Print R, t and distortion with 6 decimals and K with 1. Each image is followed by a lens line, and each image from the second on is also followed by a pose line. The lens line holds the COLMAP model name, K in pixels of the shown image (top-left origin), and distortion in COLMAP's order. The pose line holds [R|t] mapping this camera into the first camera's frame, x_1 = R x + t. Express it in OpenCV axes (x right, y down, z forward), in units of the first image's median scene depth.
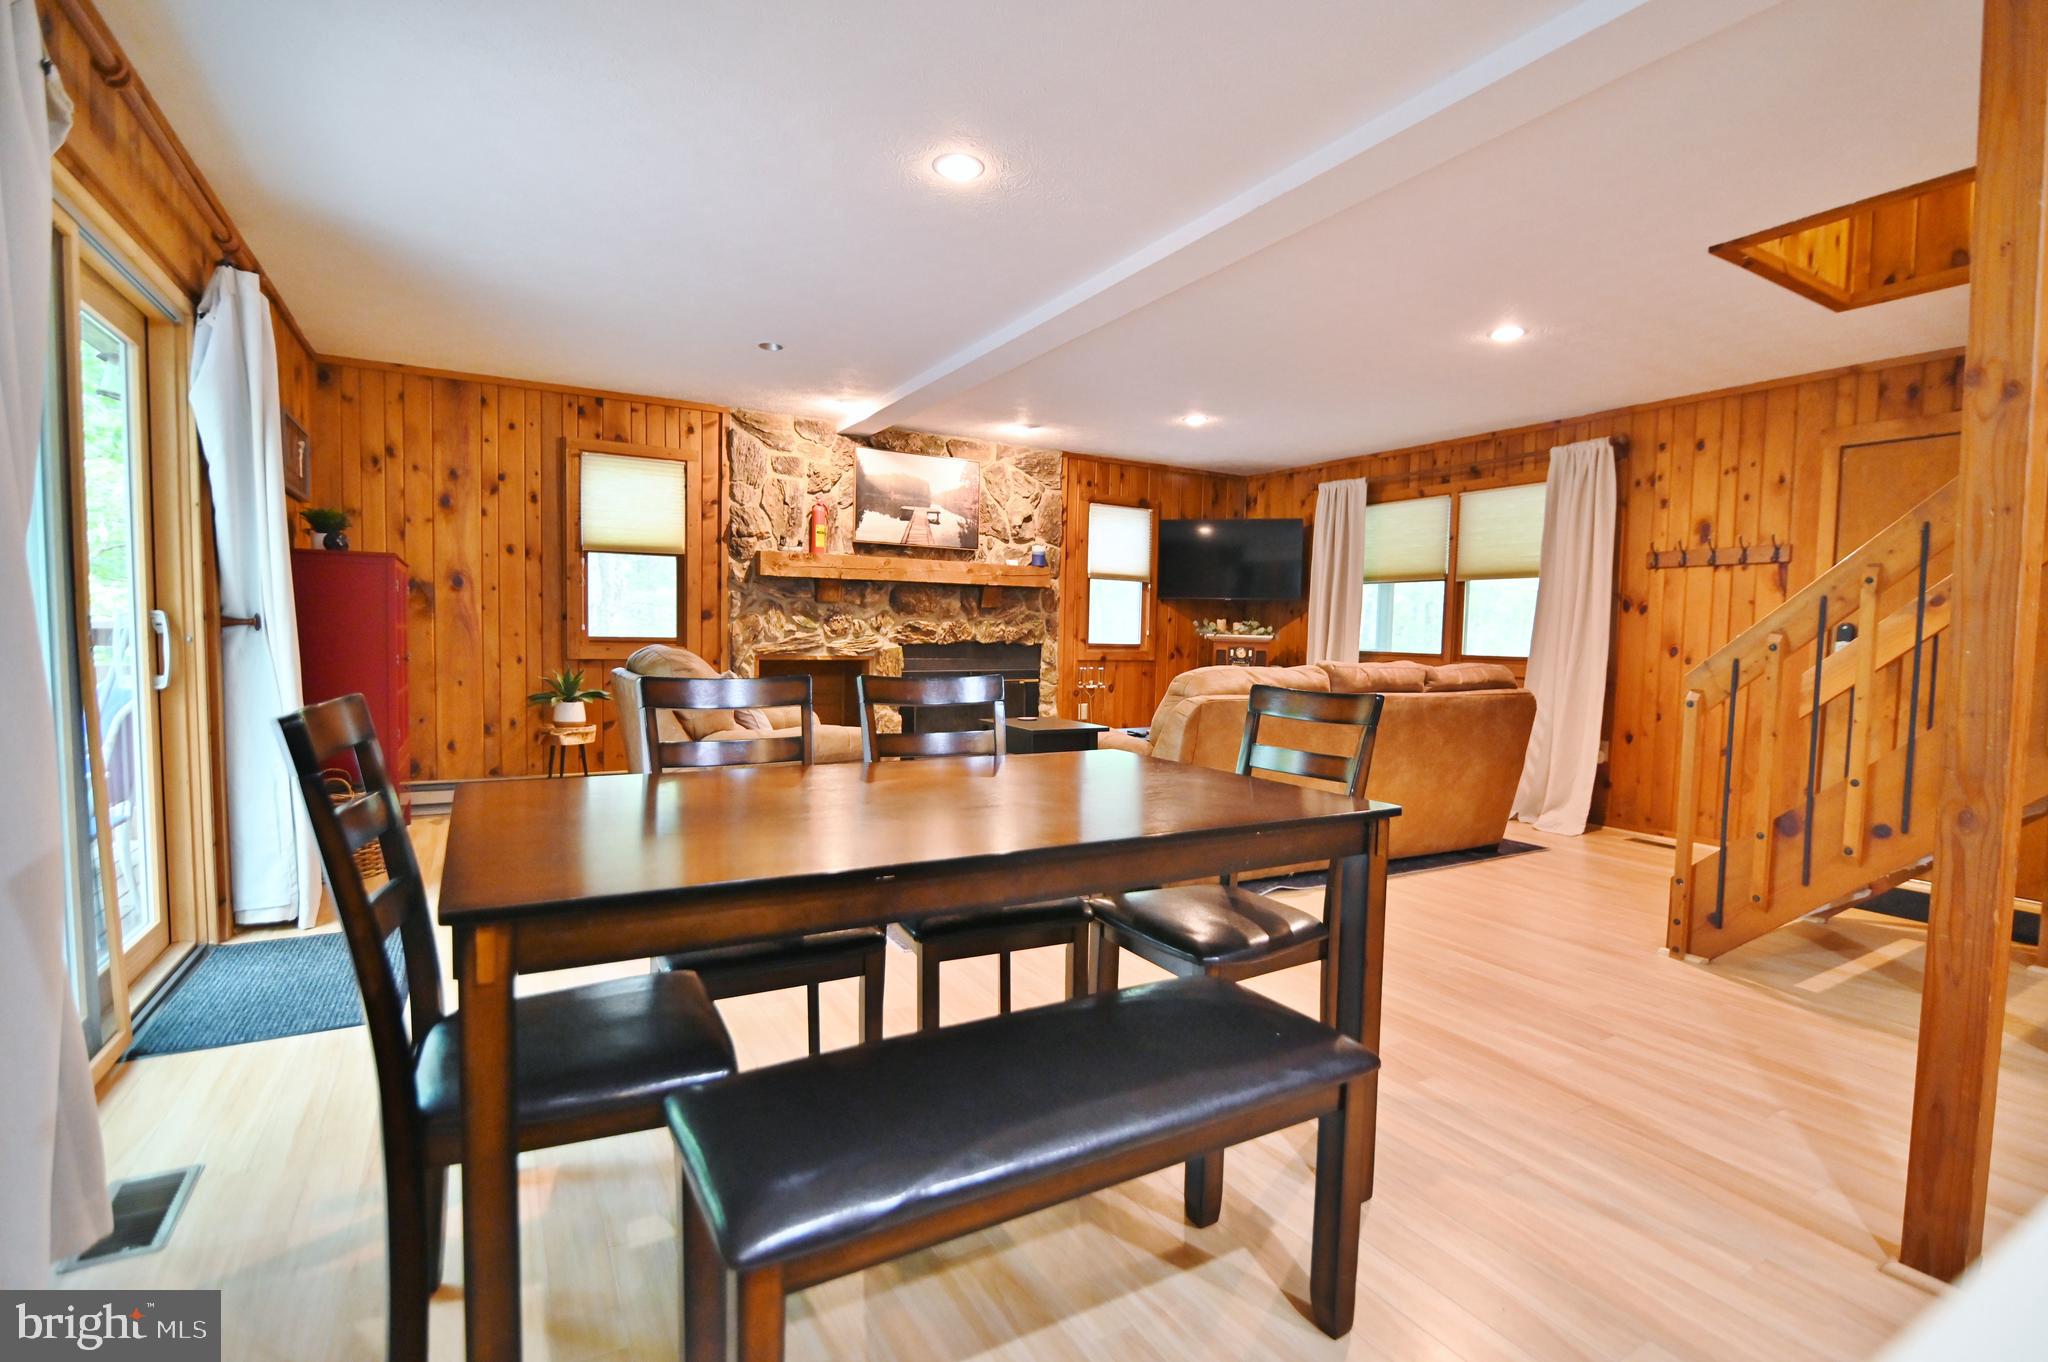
lens RADIAL K [[942.5, 0, 1028.1], [0, 942.5, 687.5], [0, 0, 1]] dist [-0.015845, 0.000157]
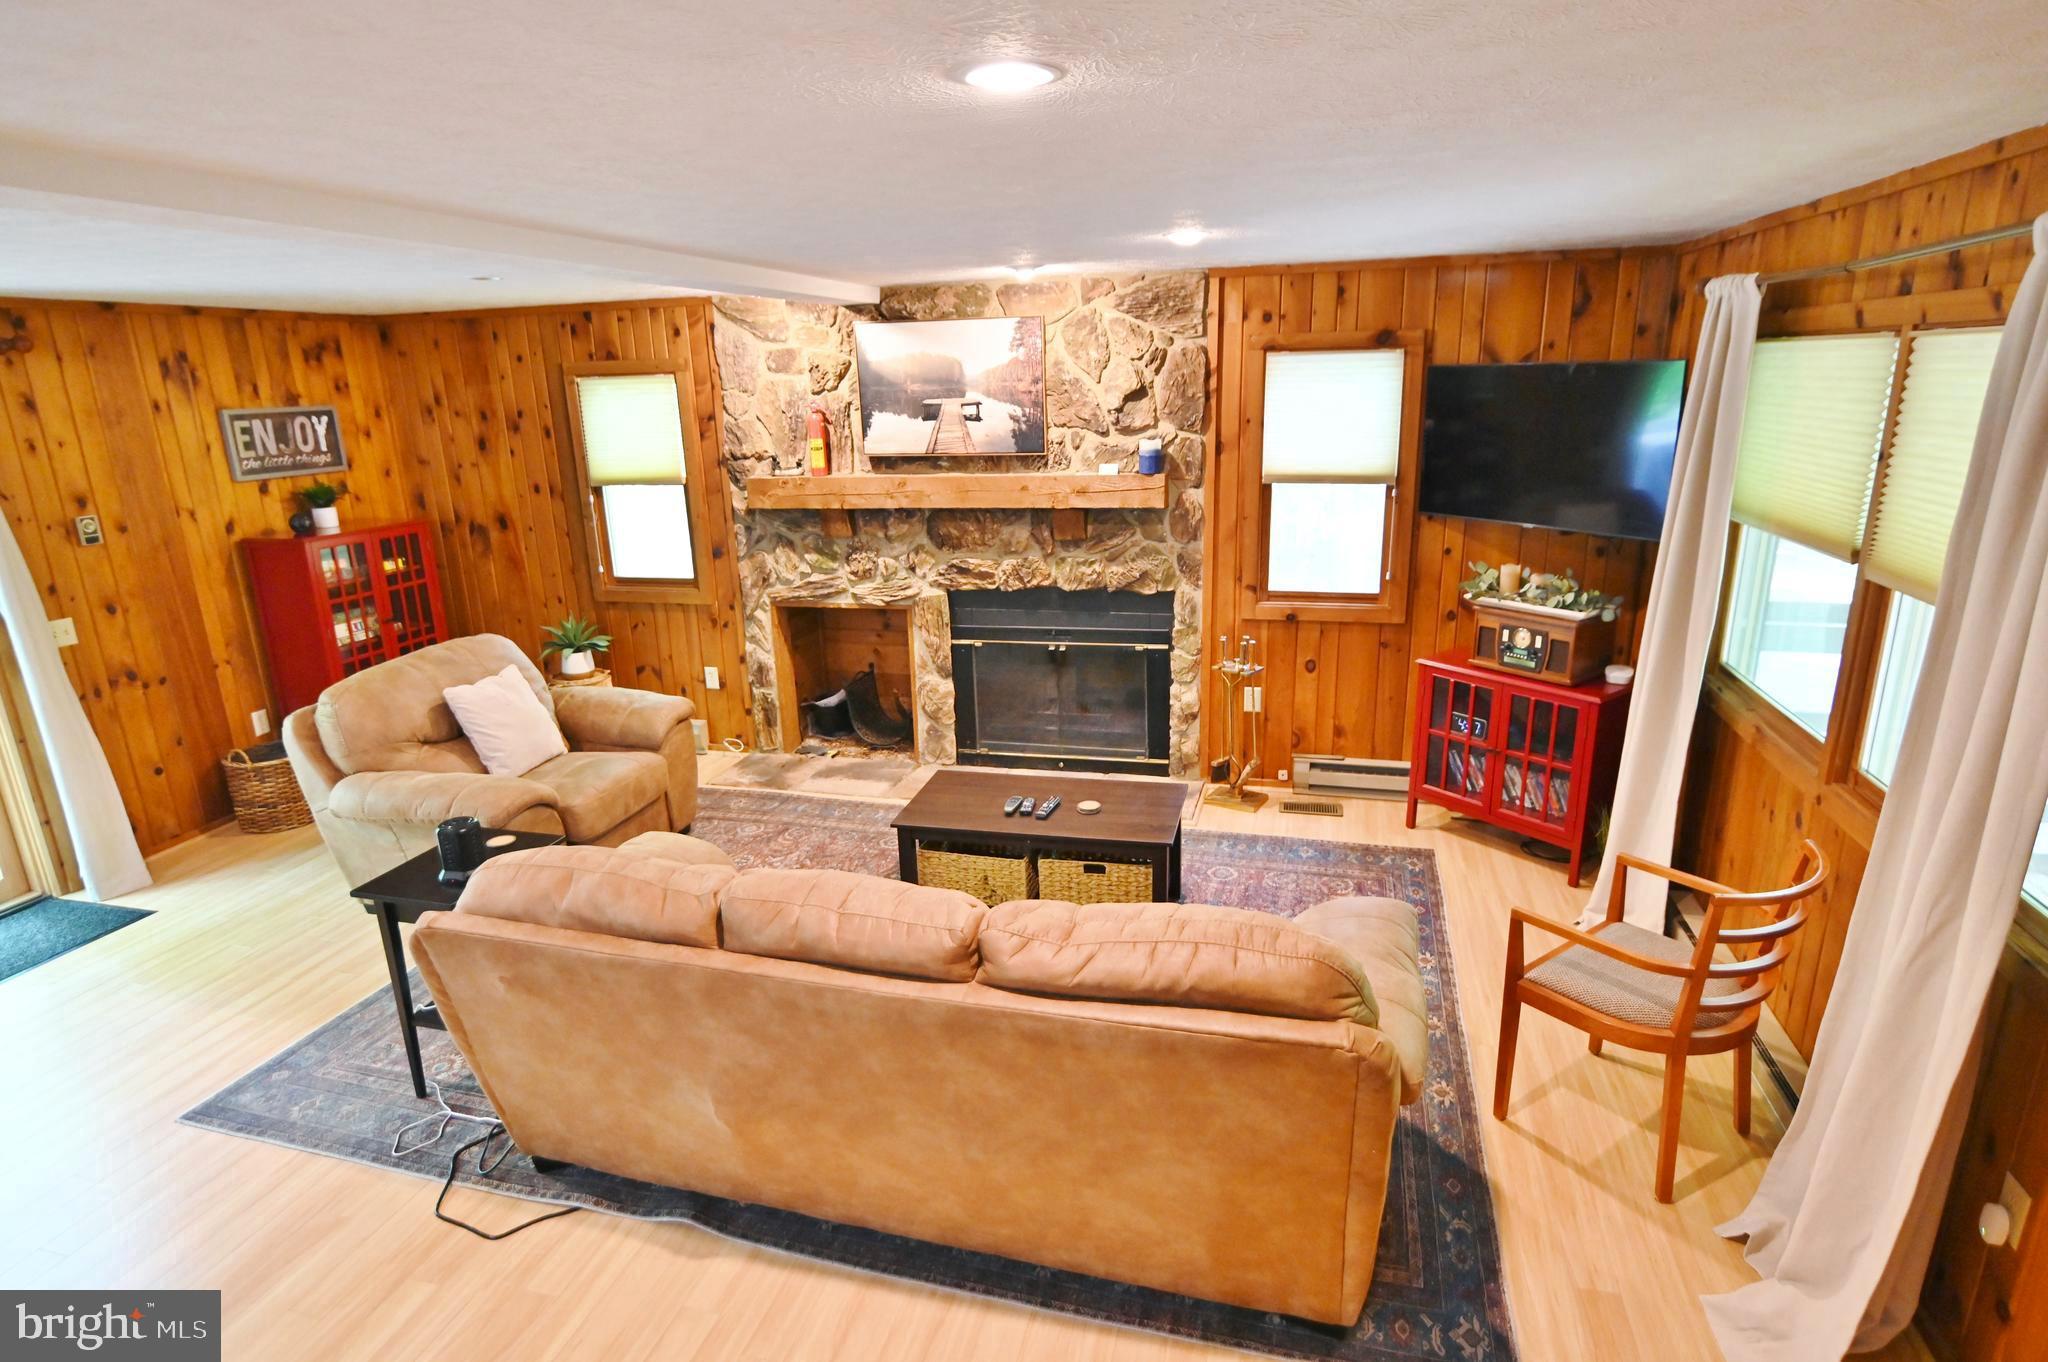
lens RADIAL K [[1094.6, 0, 1026.9], [0, 1094.6, 688.7], [0, 0, 1]] dist [-0.014627, 0.003618]
pose [[0.703447, 0.157805, -0.693007, 0.553562], [0.001062, 0.974806, 0.223051, -0.174455], [0.710746, -0.157640, 0.685557, 0.487756]]
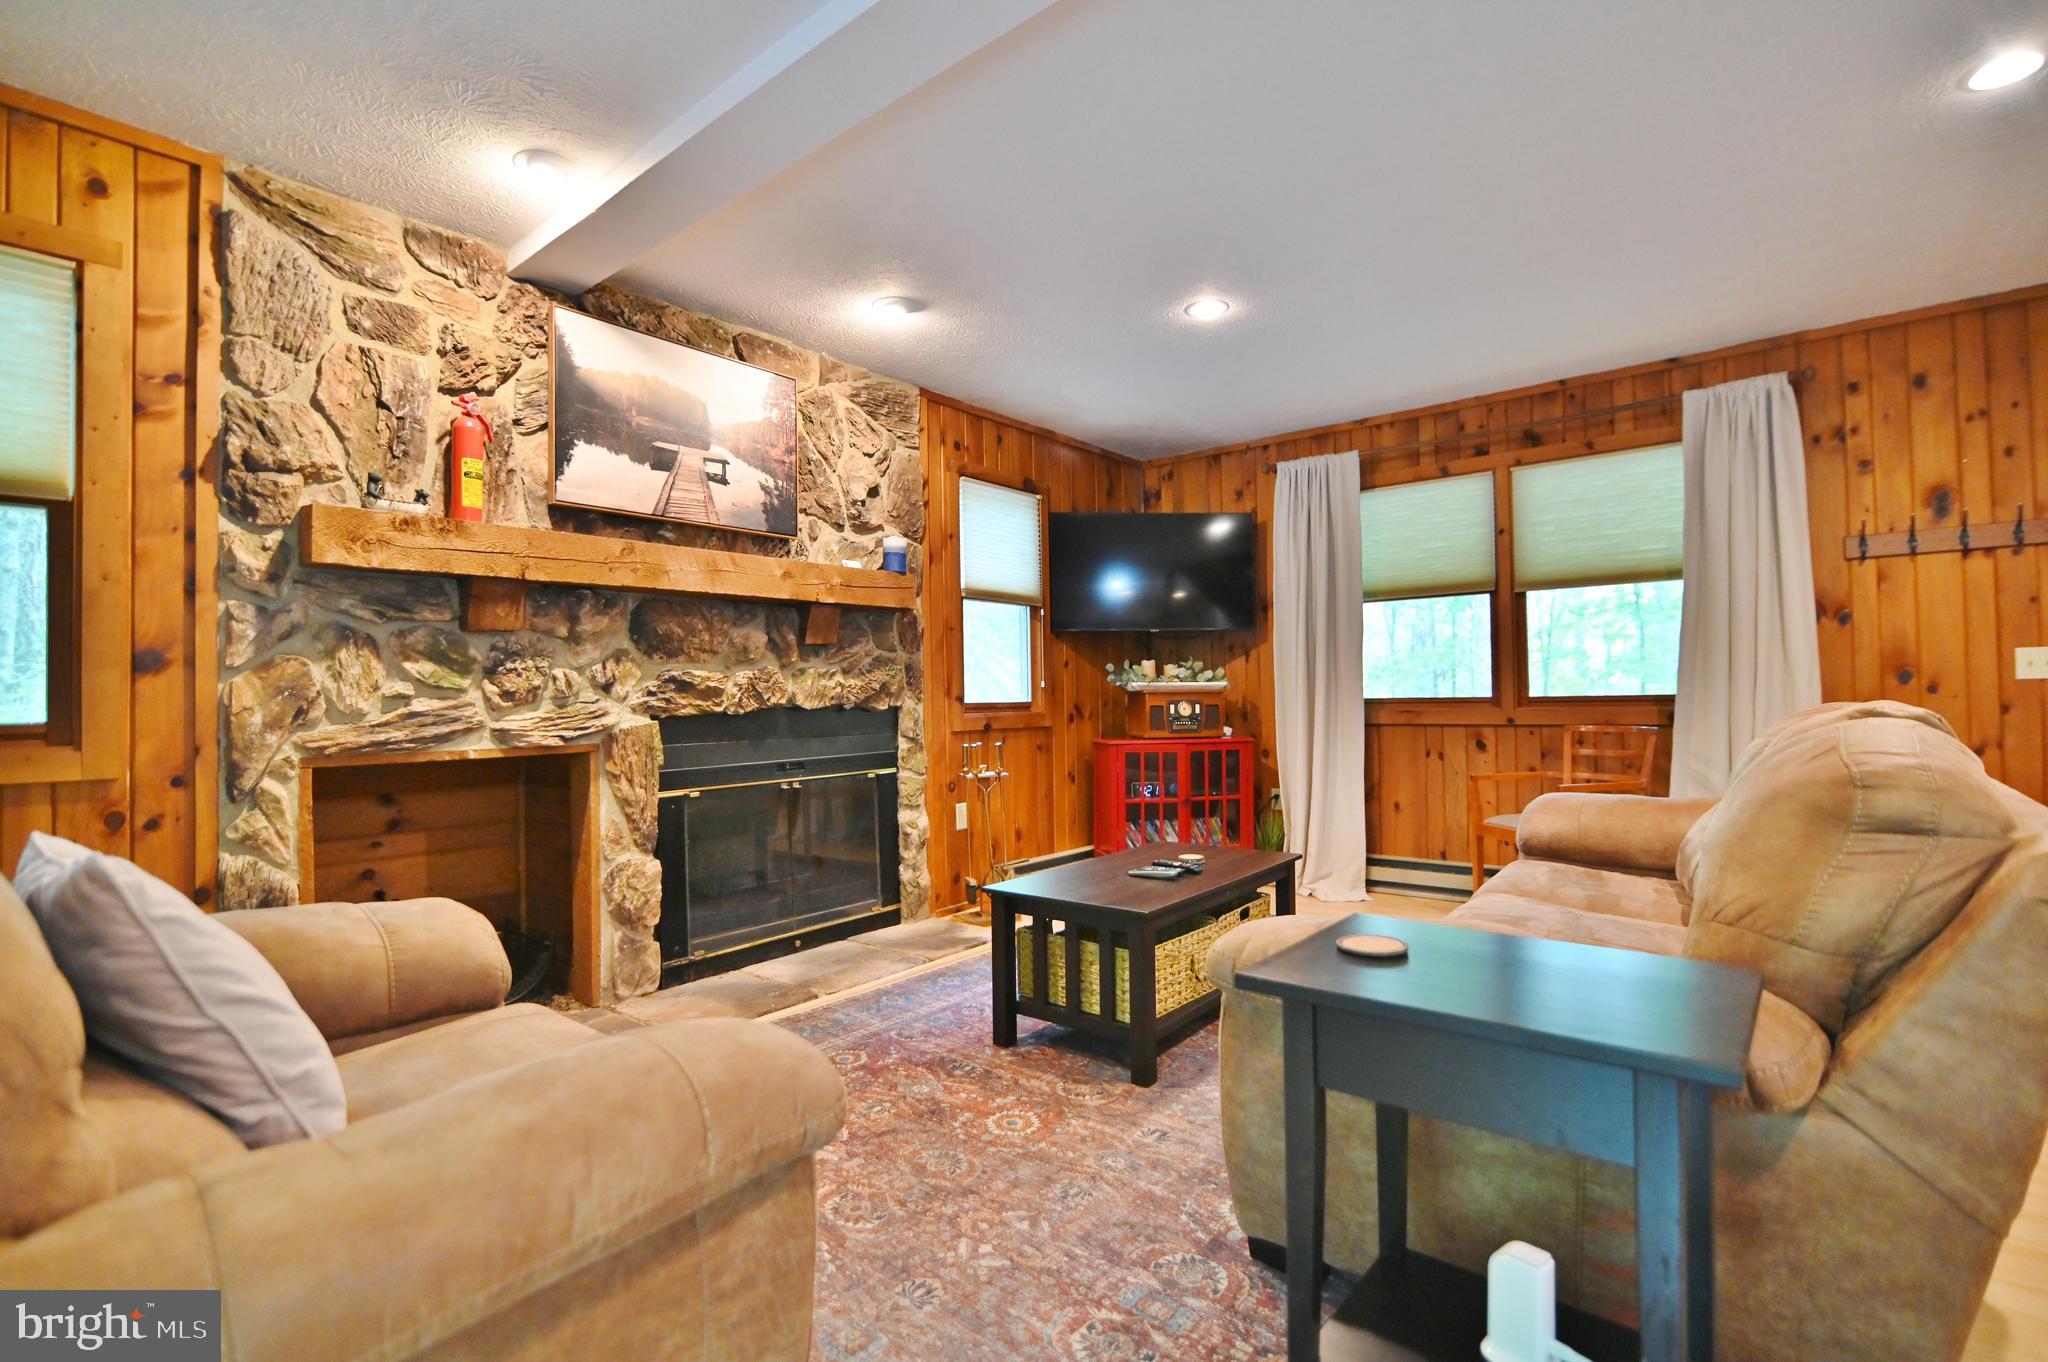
lens RADIAL K [[942.5, 0, 1039.1], [0, 942.5, 683.6], [0, 0, 1]] dist [-0.015845, 0.000157]
pose [[0.935056, -0.031075, 0.353135, -0.130436], [0.056834, 0.996406, -0.062806, -0.022420], [-0.349915, 0.078797, 0.933462, 0.501802]]
